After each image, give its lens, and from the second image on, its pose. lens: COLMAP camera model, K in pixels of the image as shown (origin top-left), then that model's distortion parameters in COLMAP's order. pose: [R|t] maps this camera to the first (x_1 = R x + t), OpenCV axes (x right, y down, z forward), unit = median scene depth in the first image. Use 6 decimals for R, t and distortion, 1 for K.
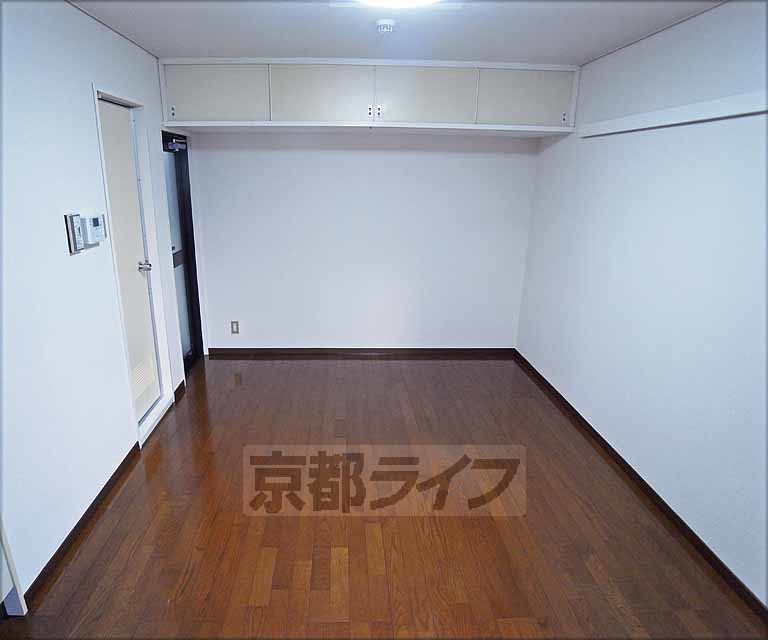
lens RADIAL K [[530.3, 0, 384.0], [0, 530.3, 320.0], [0, 0, 1]] dist [-0.079631, 0.059898]
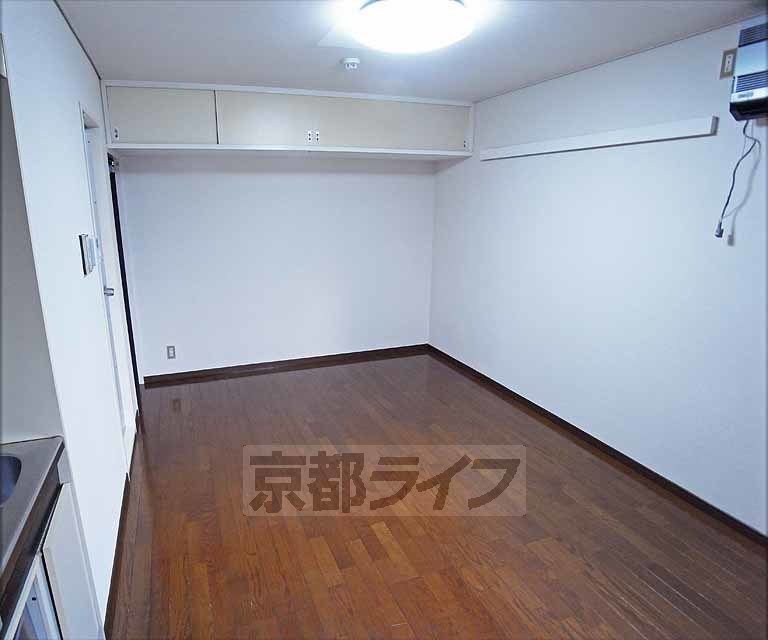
lens RADIAL K [[519.7, 0, 384.0], [0, 519.7, 320.0], [0, 0, 1]] dist [-0.046466, 0.001220]
pose [[0.940234, -0.095378, 0.326898, -0.255124], [0.106732, 0.994144, -0.016928, 0.015101], [-0.323369, 0.050807, 0.944908, -0.043916]]
